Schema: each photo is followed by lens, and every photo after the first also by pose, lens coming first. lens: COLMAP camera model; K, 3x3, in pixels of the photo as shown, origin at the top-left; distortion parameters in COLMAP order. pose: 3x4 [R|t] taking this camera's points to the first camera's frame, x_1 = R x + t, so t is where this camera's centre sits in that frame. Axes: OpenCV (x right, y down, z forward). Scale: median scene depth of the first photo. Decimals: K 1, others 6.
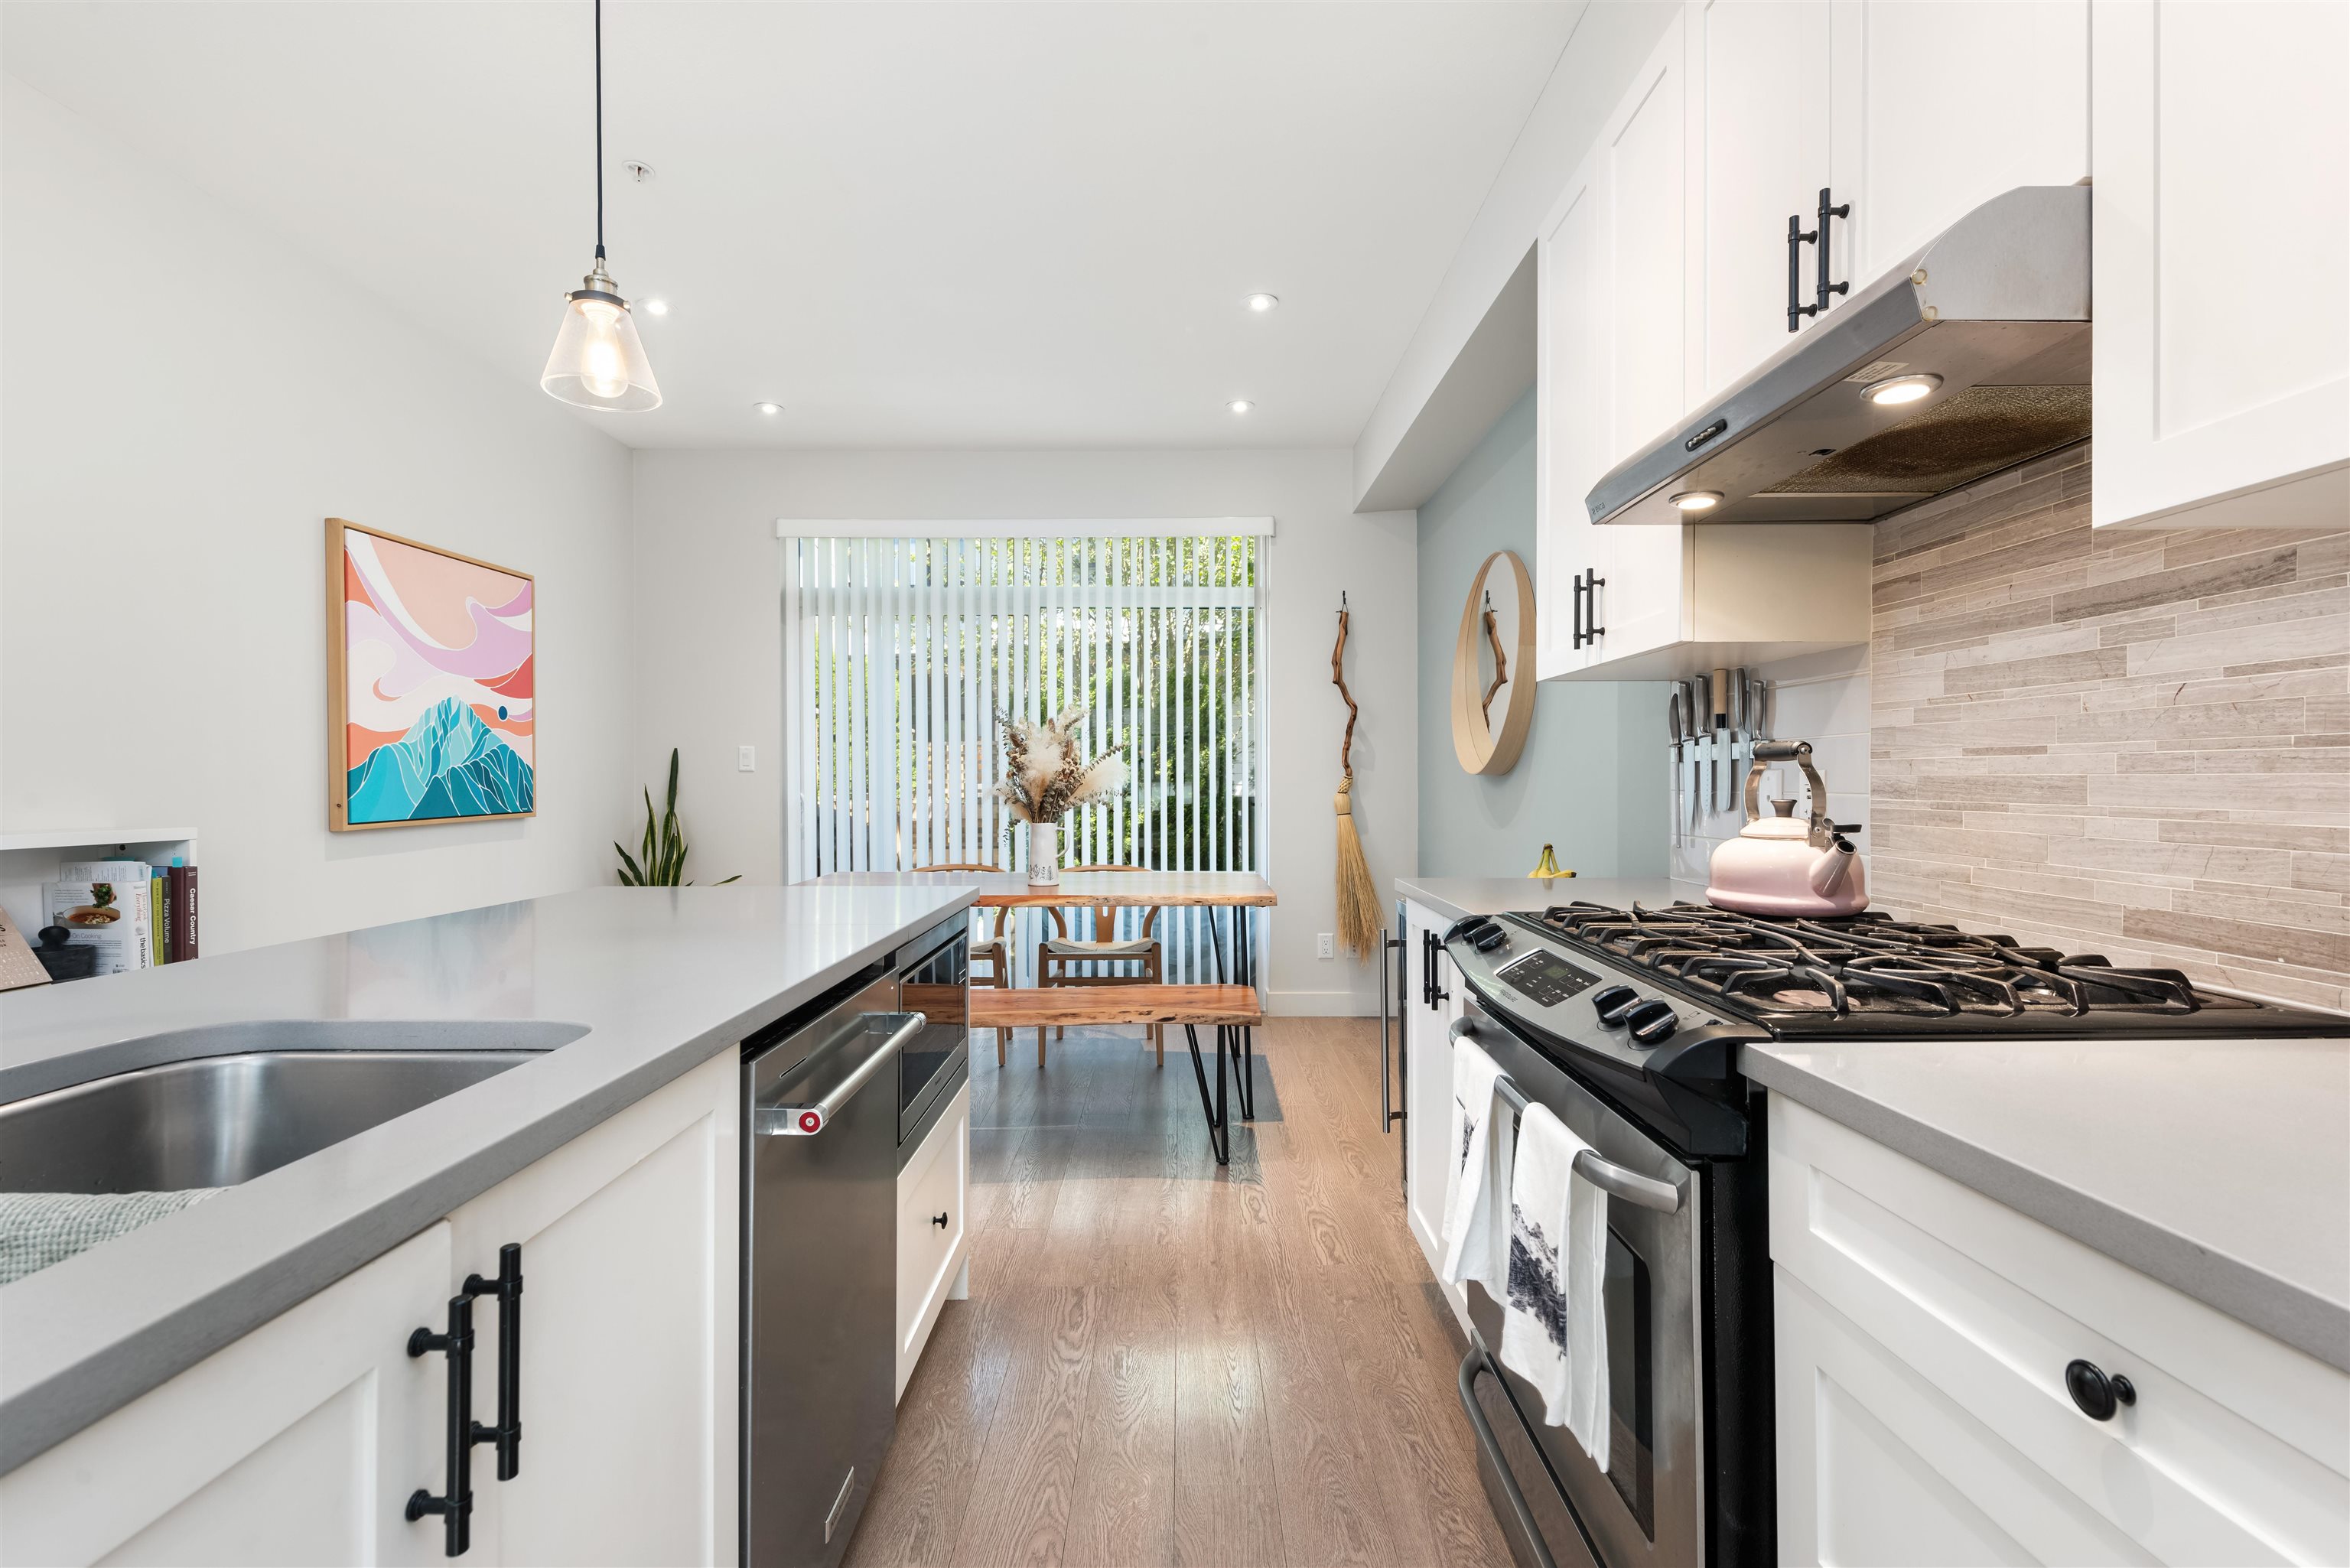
lens RADIAL K [[1055.7, 0, 1157.0], [0, 1055.7, 778.1], [0, 0, 1]] dist [0.020645, -0.000087]
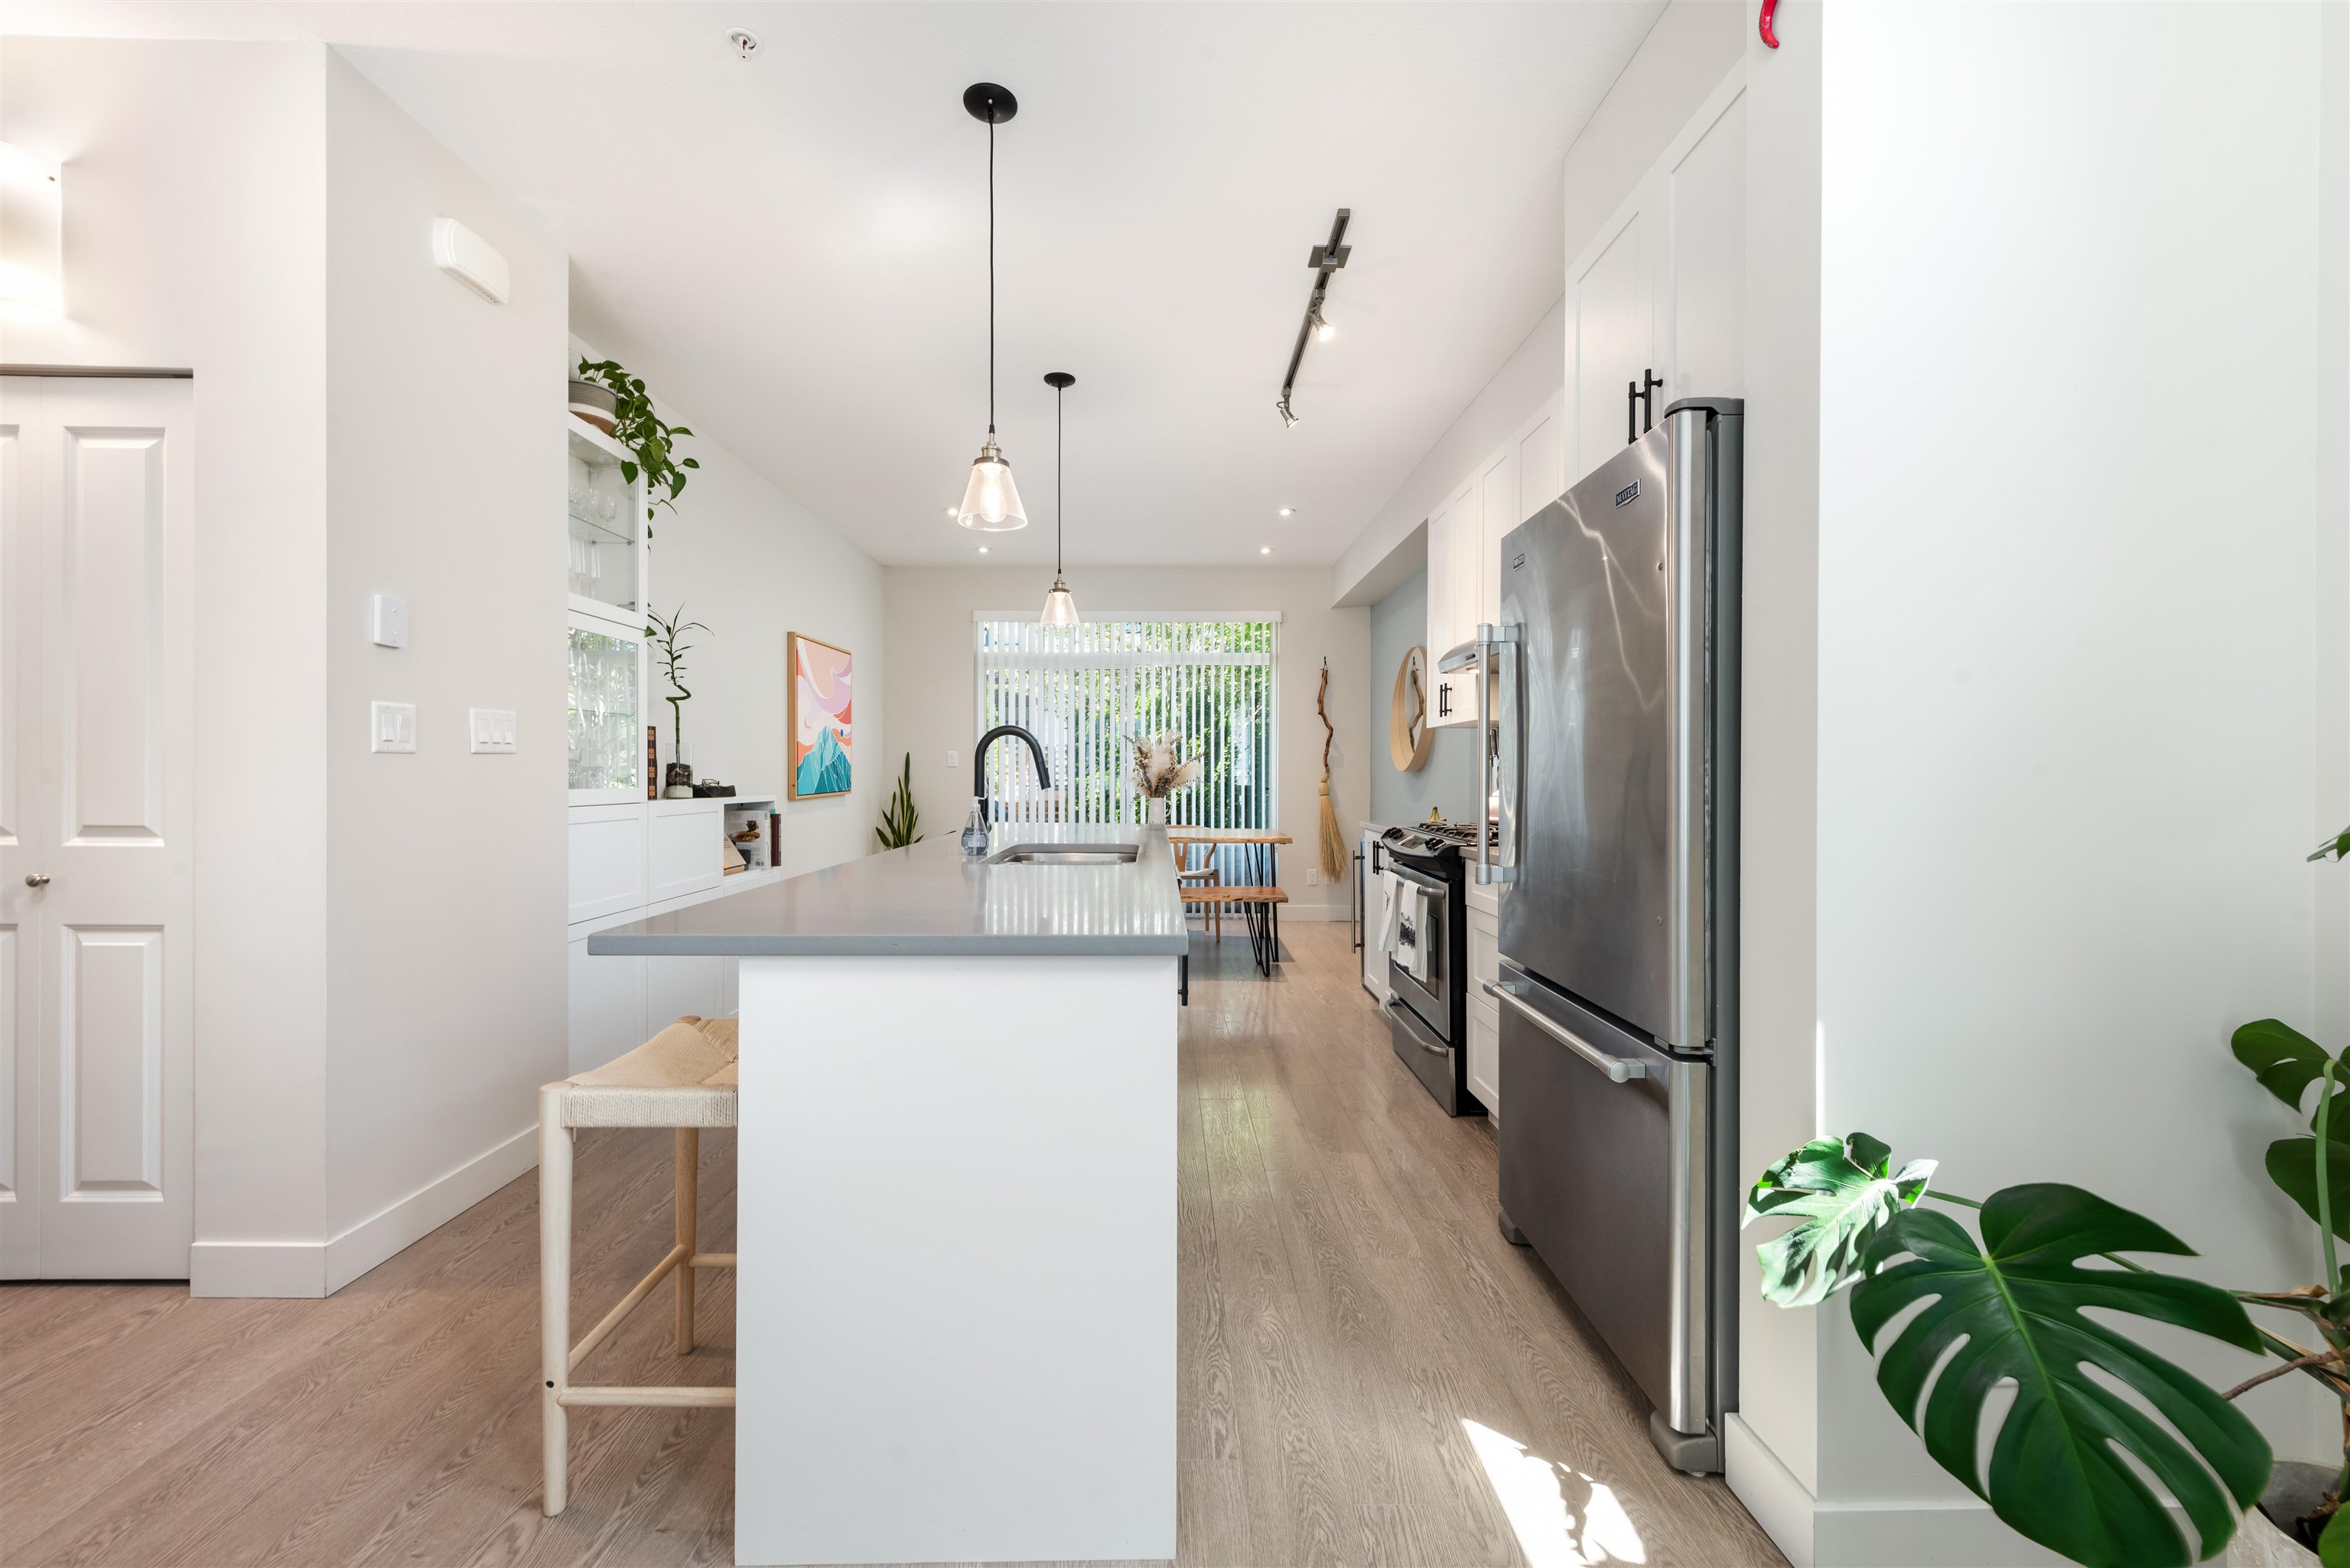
lens RADIAL K [[934.1, 0, 1154.8], [0, 934.1, 768.2], [0, 0, 1]] dist [0.003943, -0.003576]
pose [[0.999859, 0.004306, 0.016221, -0.181328], [-0.004263, 0.999987, -0.002645, -0.003234], [-0.016232, 0.002576, 0.999865, -0.726043]]
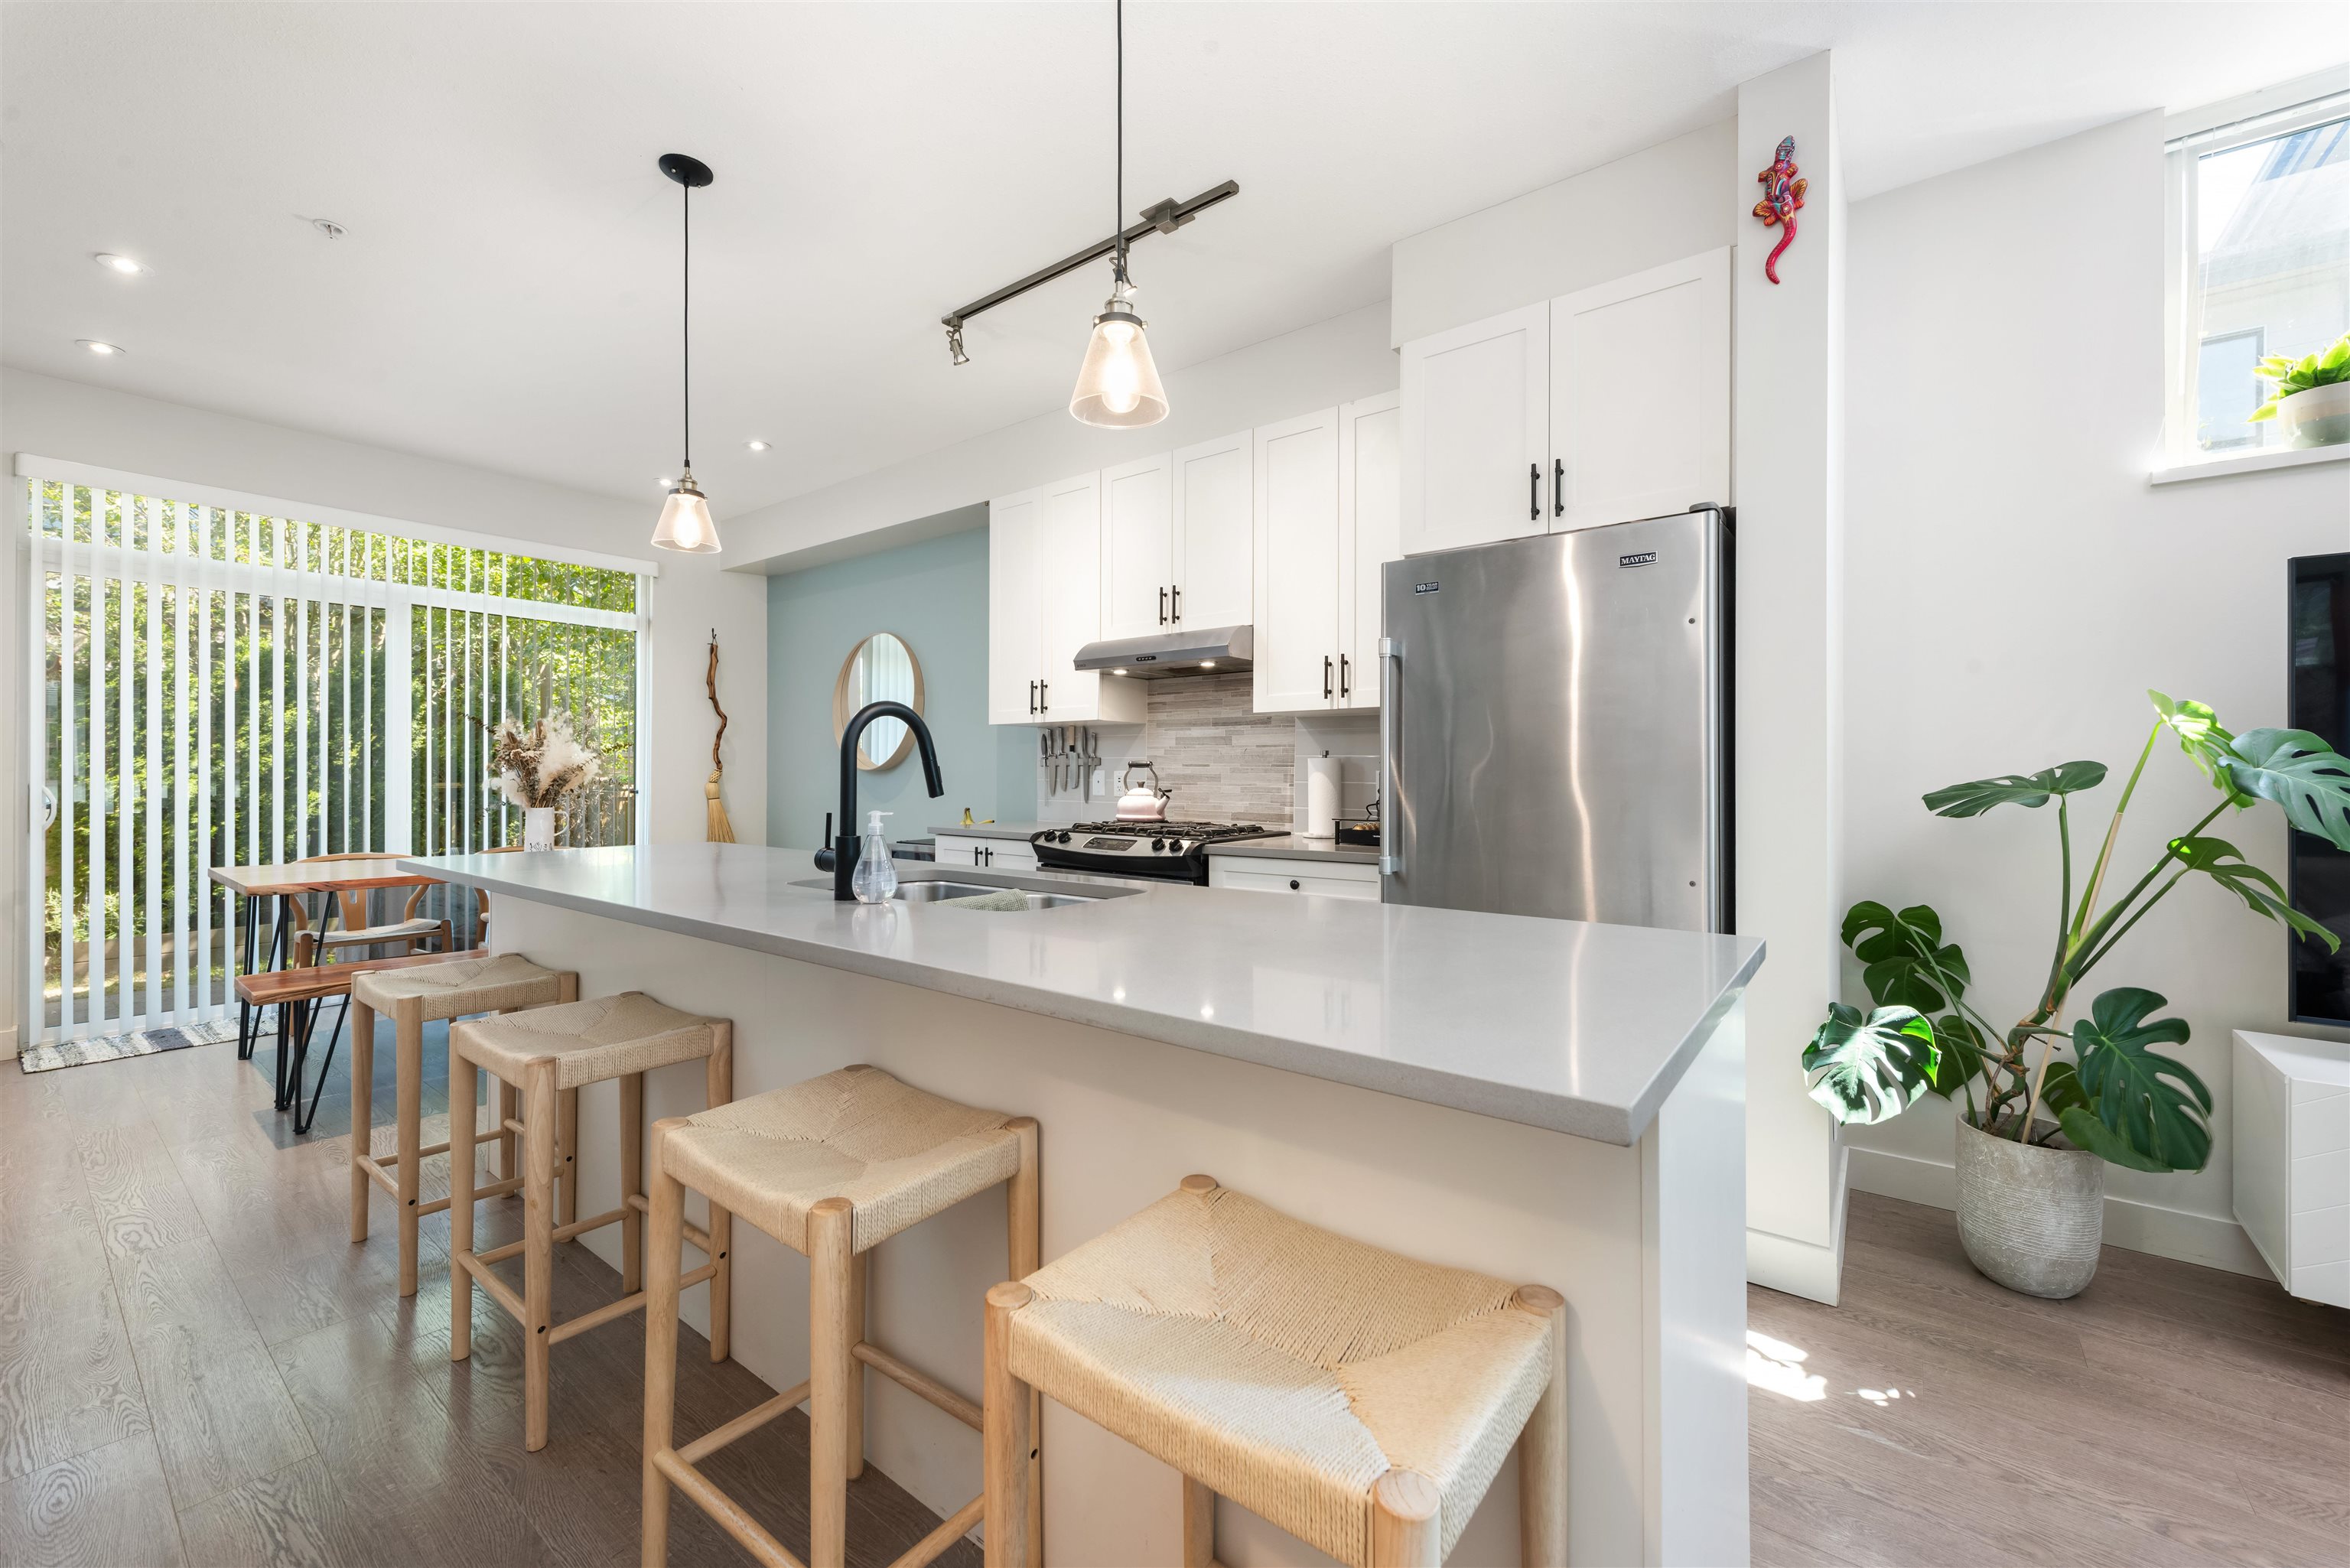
lens RADIAL K [[934.1, 0, 1207.6], [0, 934.1, 770.1], [0, 0, 1]] dist [0.003943, -0.003576]
pose [[0.586786, 0.006634, 0.809715, -0.694586], [-0.006301, 0.999974, -0.003627, -0.001416], [-0.809718, -0.002974, 0.586812, -0.308363]]
